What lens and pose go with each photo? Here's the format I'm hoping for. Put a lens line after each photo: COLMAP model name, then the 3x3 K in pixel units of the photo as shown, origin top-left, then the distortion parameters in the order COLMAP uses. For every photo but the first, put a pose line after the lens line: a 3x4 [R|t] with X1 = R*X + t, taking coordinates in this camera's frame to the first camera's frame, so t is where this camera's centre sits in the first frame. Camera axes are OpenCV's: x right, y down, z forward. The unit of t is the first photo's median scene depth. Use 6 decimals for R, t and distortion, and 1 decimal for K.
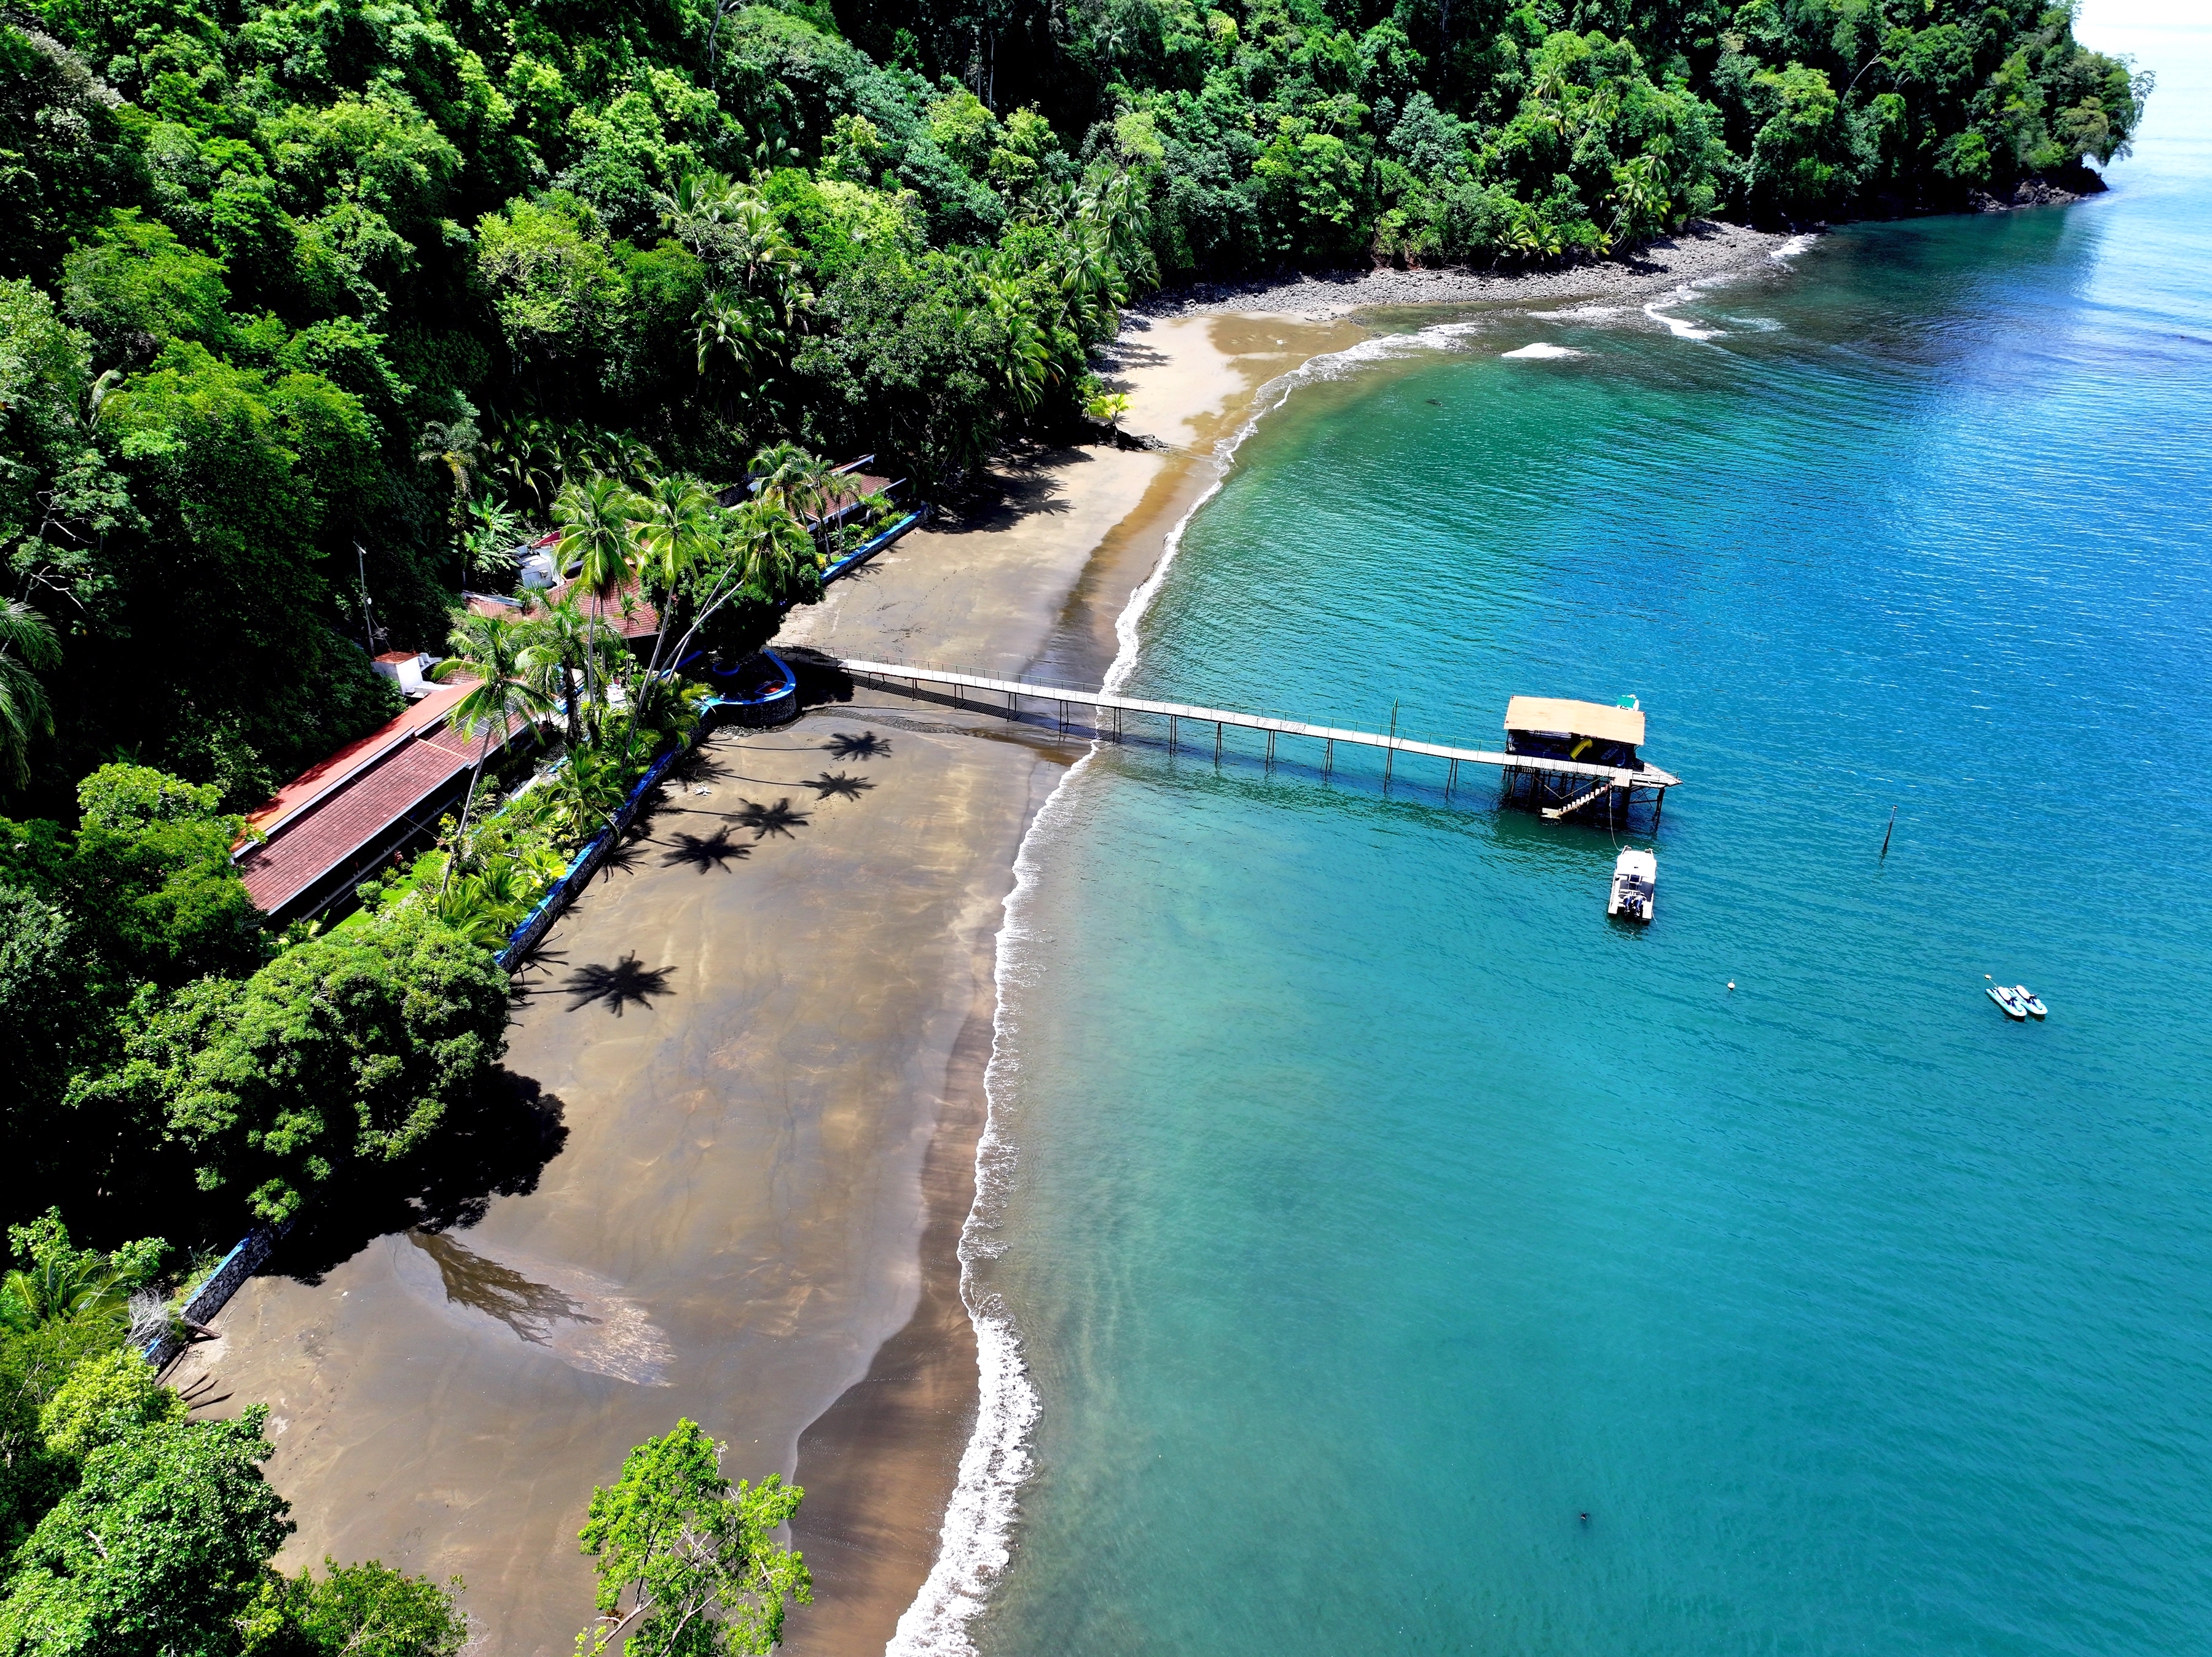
lens RADIAL K [[1540.2, 0, 1106.0], [0, 1540.2, 828.5], [0, 0, 1]] dist [0.005423, 0.005673]
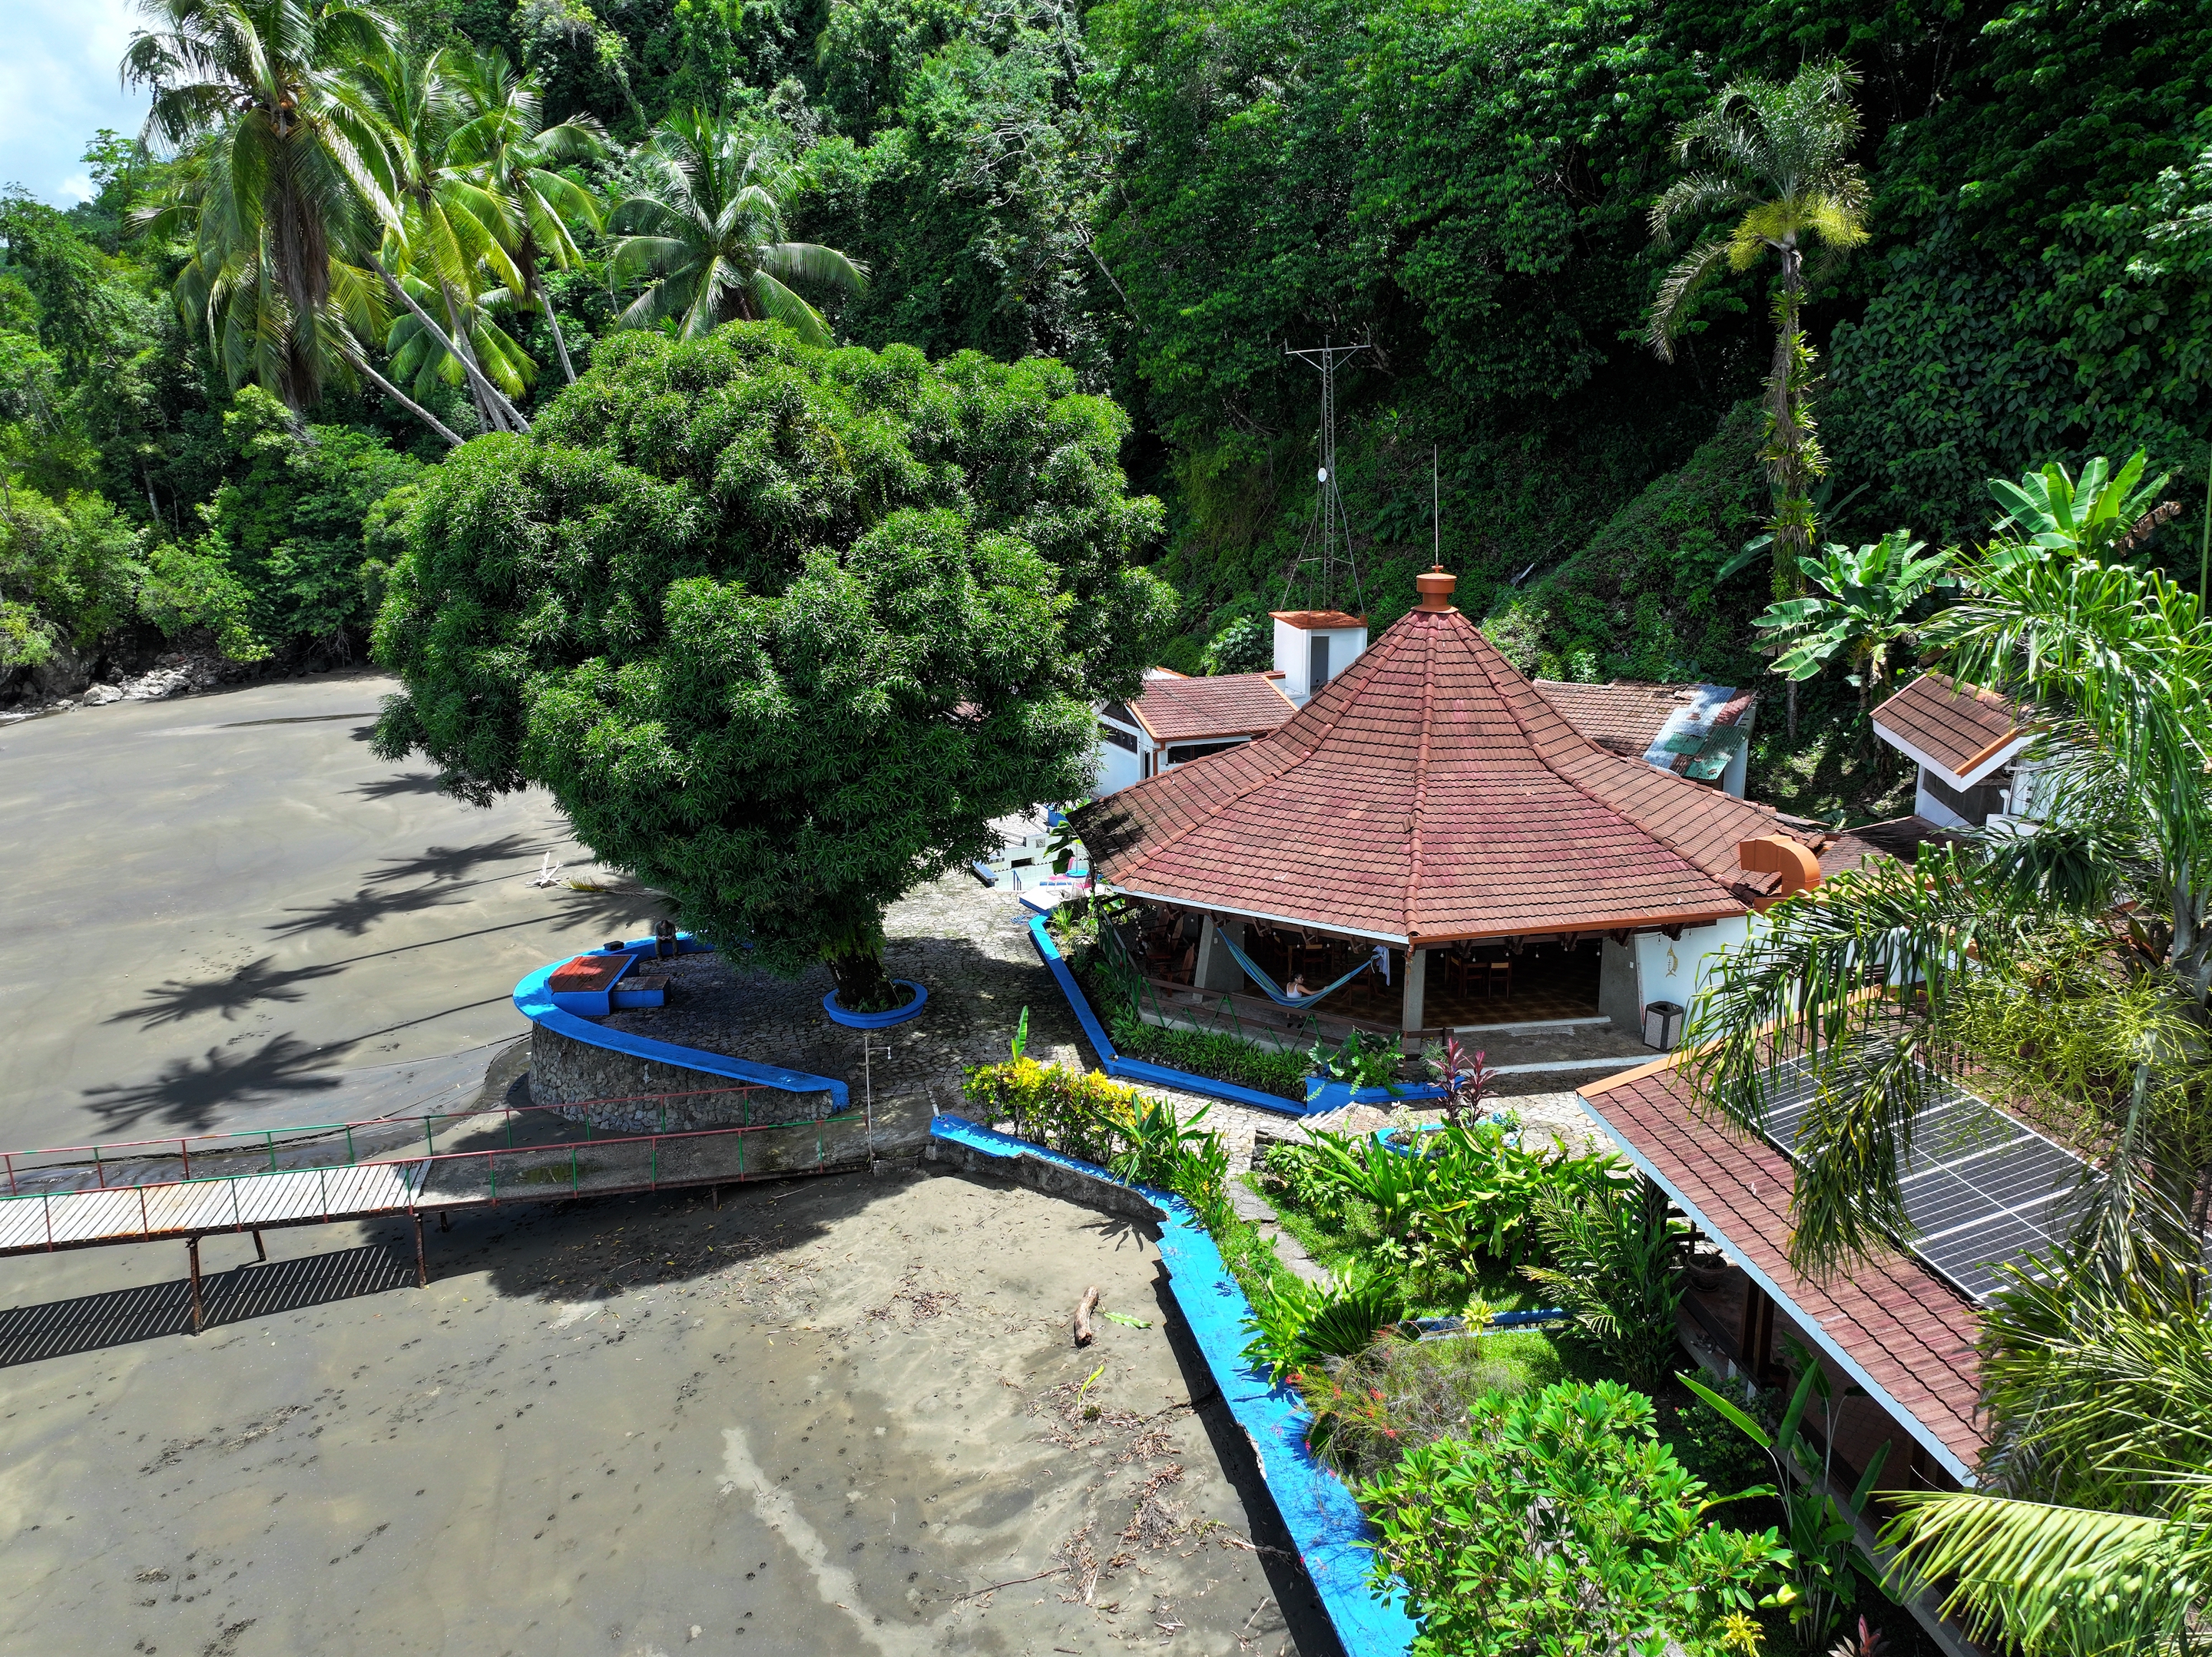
lens RADIAL K [[1540.0, 0, 1106.0], [0, 1540.0, 828.5], [0, 0, 1]] dist [0.005423, 0.005673]
pose [[-0.848715, 0.128293, -0.513053, -0.167404], [-0.246562, 0.762251, 0.598482, -0.318611], [0.467856, 0.634440, -0.615302, 1.289451]]
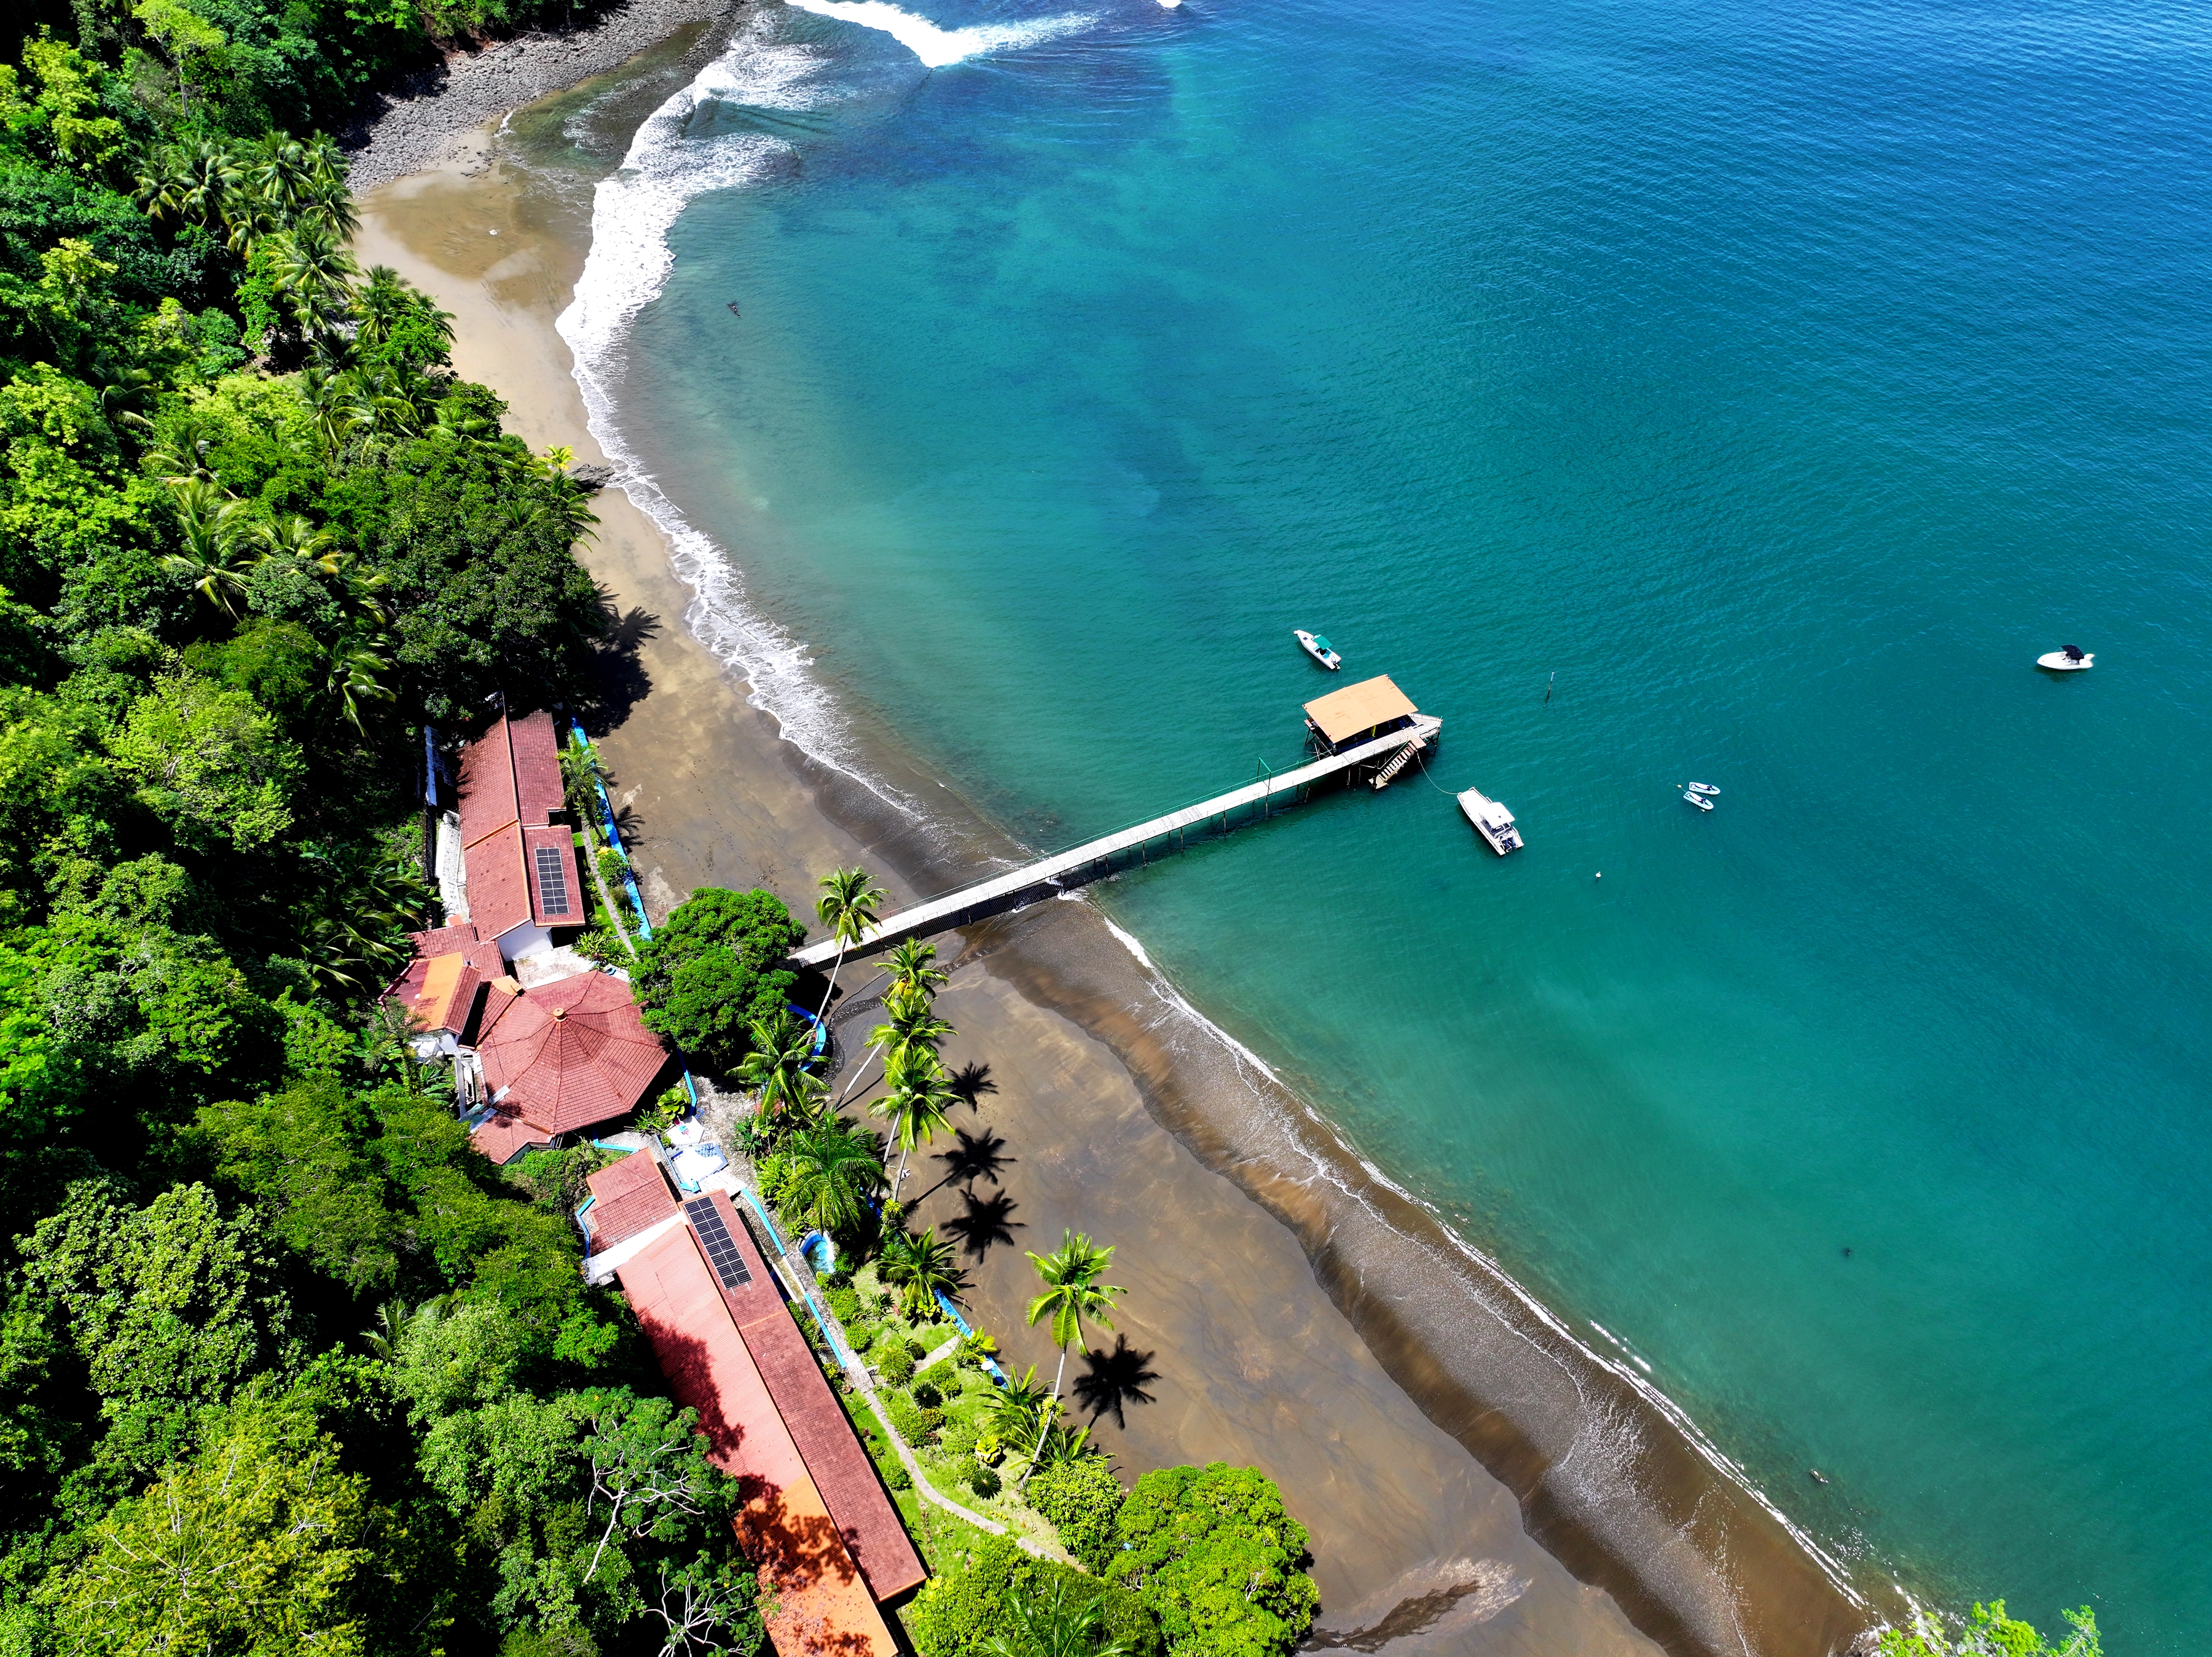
lens RADIAL K [[1540.2, 0, 1106.0], [0, 1540.2, 828.5], [0, 0, 1]] dist [0.005423, 0.005673]
pose [[0.705136, -0.530449, 0.470538, -0.530220], [0.346362, 0.836713, 0.424199, -0.625020], [-0.618722, -0.136141, 0.773724, 0.096180]]
